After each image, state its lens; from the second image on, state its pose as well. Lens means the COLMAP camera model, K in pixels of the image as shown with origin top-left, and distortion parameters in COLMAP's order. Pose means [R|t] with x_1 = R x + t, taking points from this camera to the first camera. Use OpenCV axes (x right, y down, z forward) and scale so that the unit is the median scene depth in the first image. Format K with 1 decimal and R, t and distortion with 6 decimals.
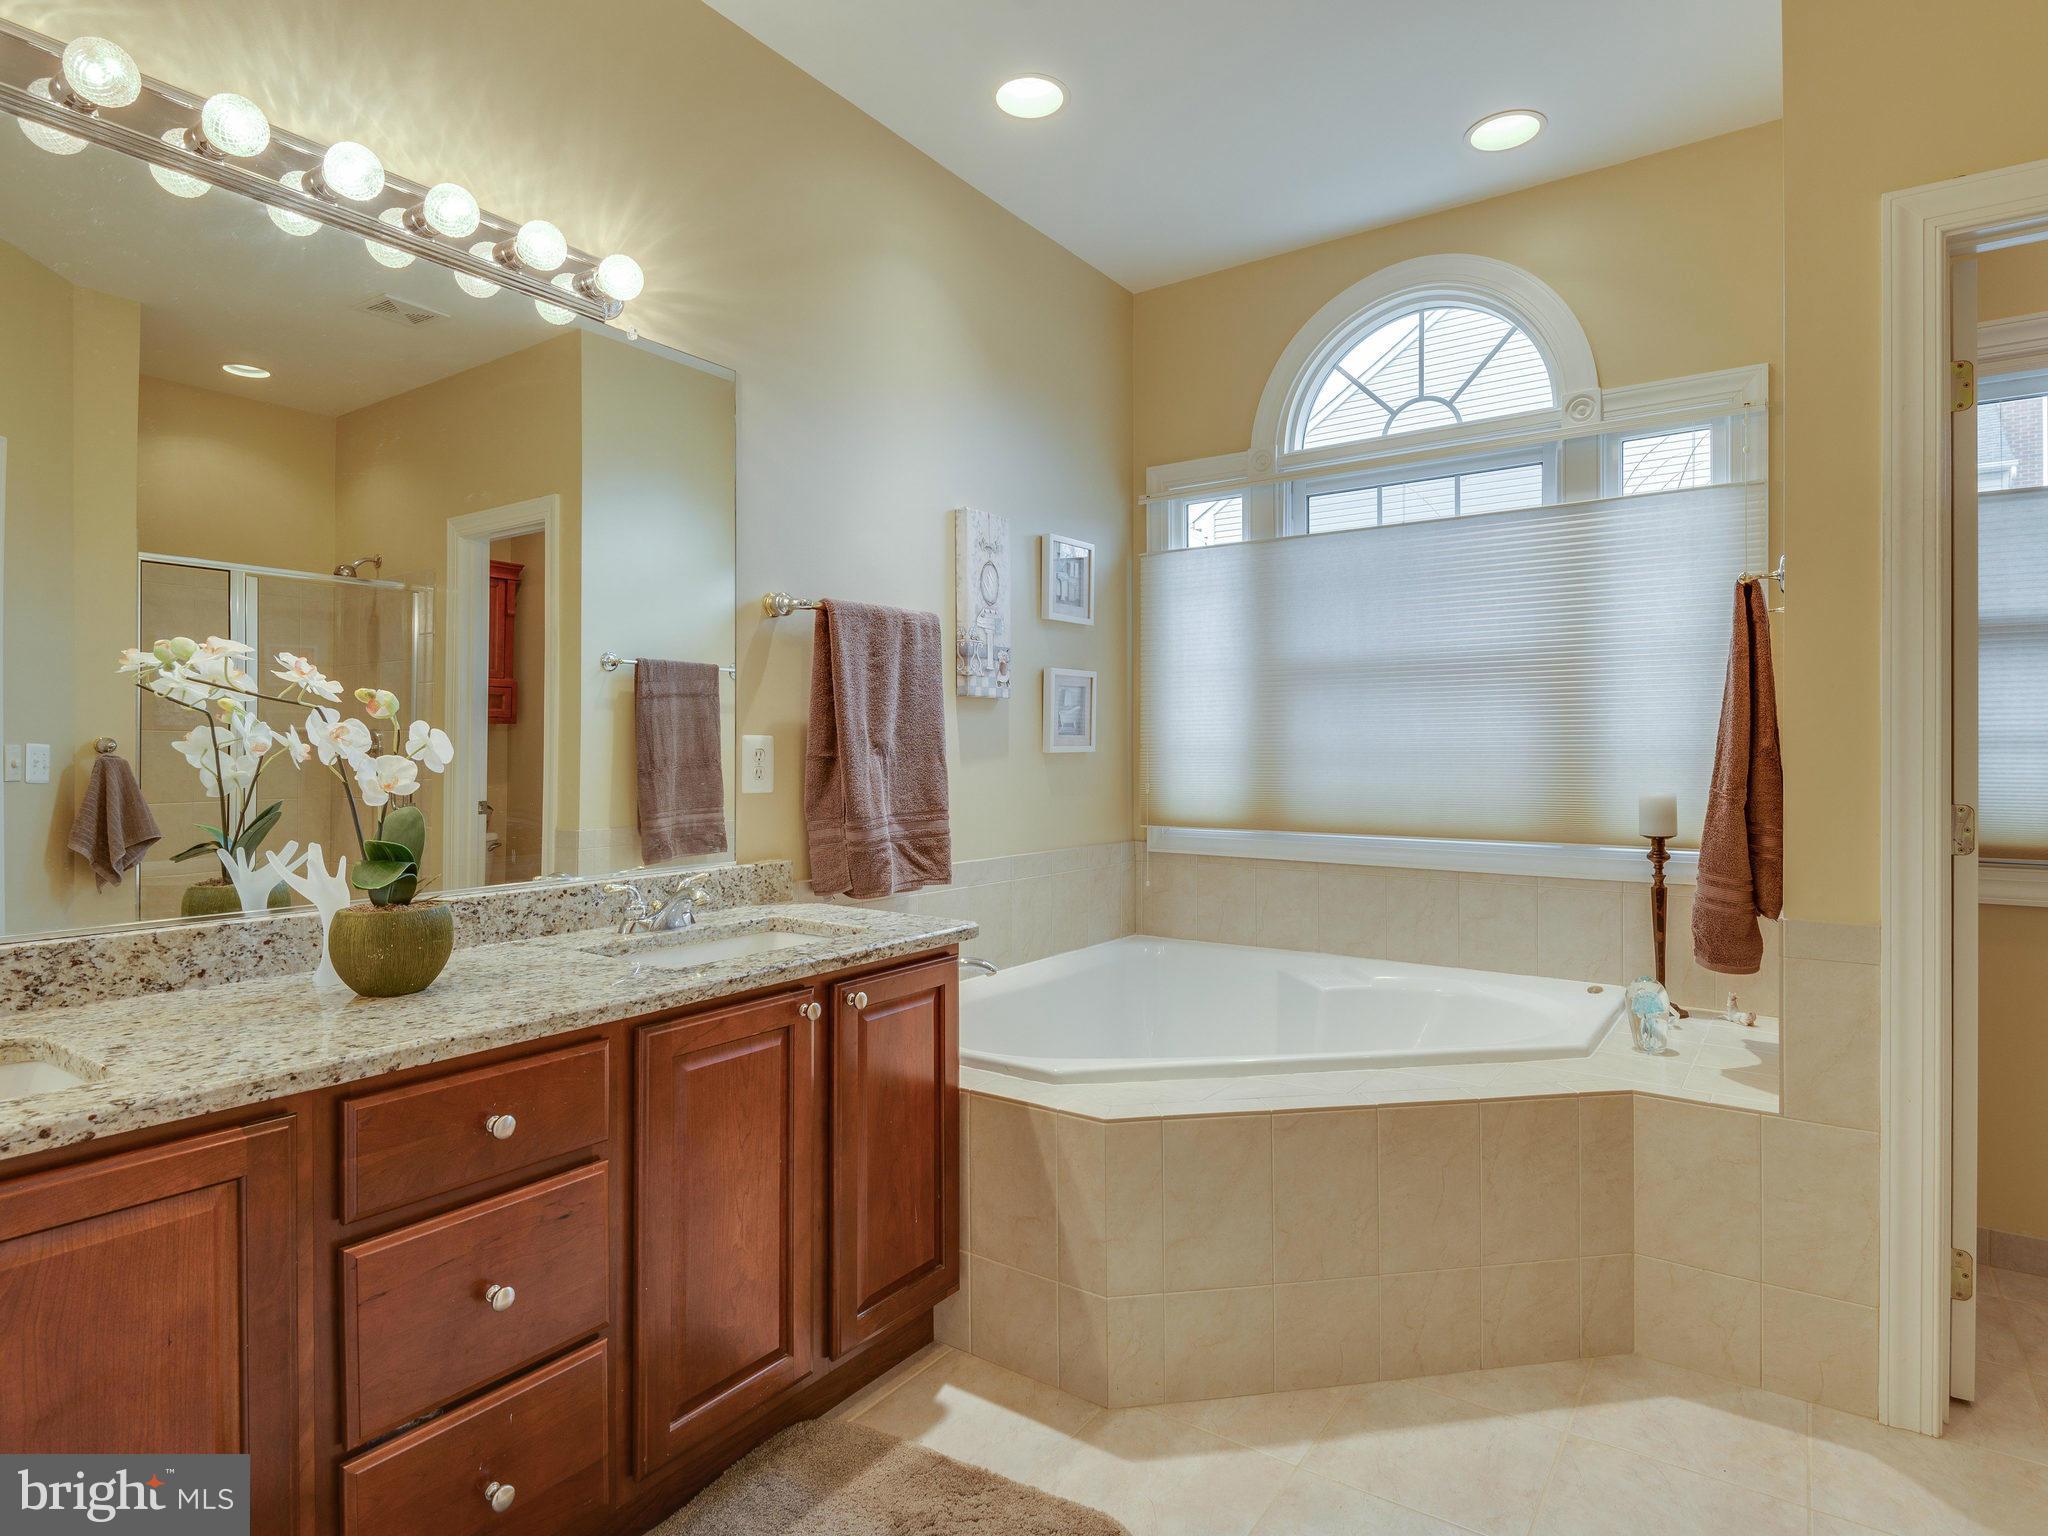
lens RADIAL K [[1105.8, 0, 1039.6], [0, 1105.8, 755.7], [0, 0, 1]] dist [0.025252, -0.016065]
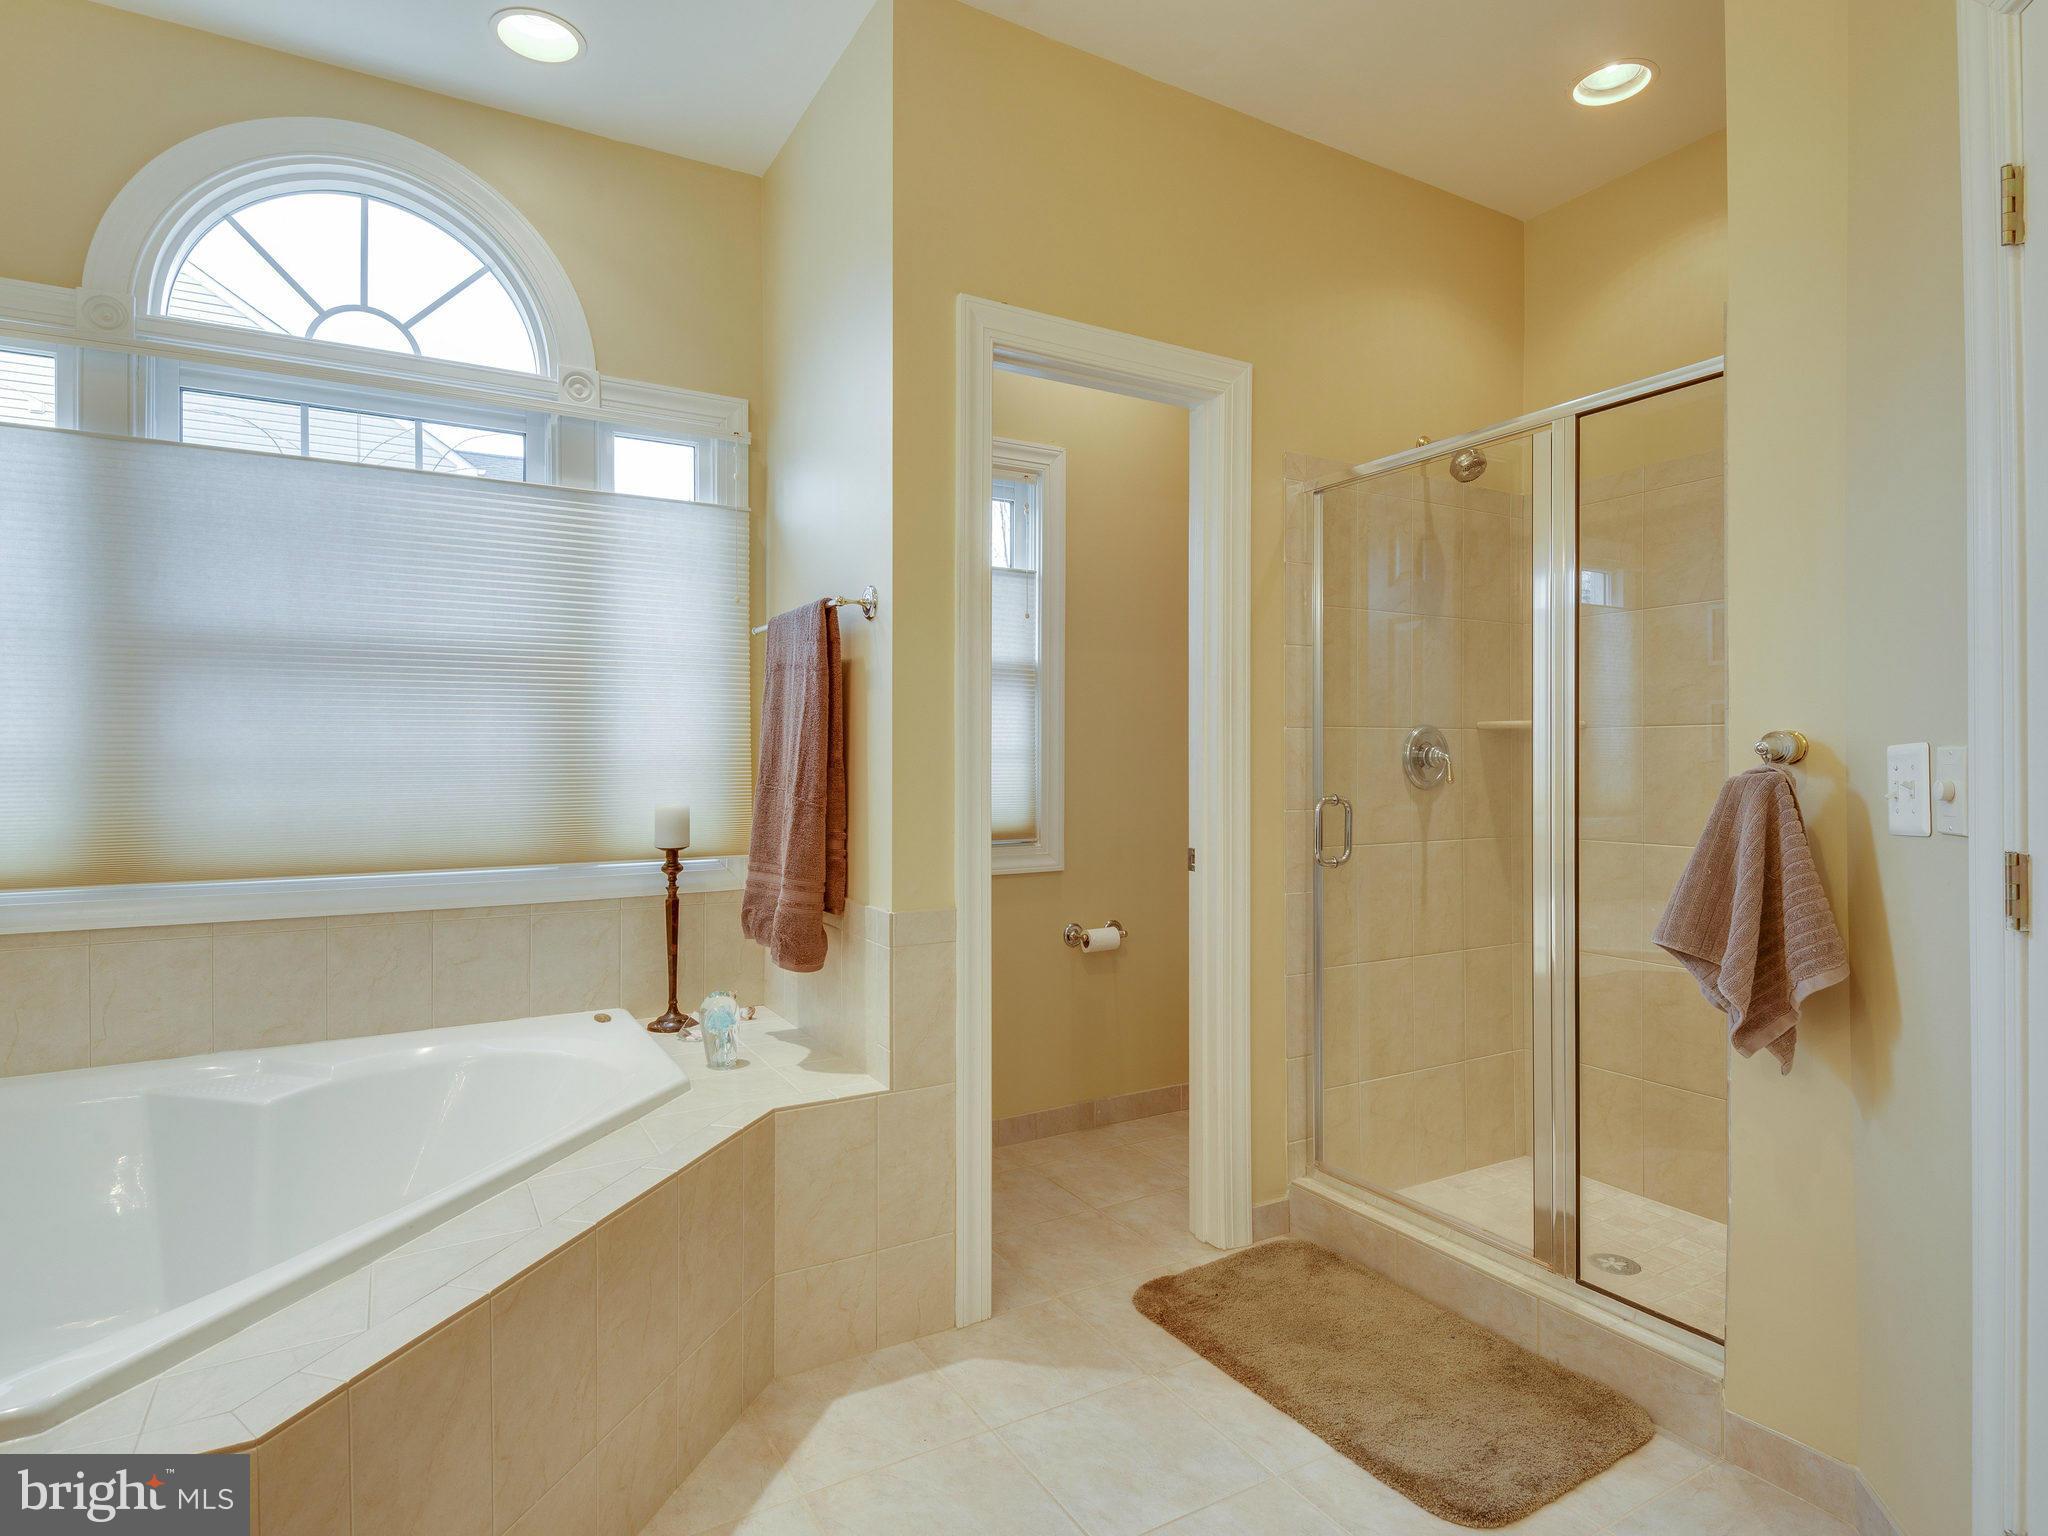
lens RADIAL K [[1105.8, 0, 1033.3], [0, 1105.8, 761.9], [0, 0, 1]] dist [0.025252, -0.016065]
pose [[0.429848, -0.002479, 0.902898, -0.180446], [0.002775, 0.999995, 0.001424, -0.003866], [-0.902897, 0.001893, 0.429852, 0.271449]]
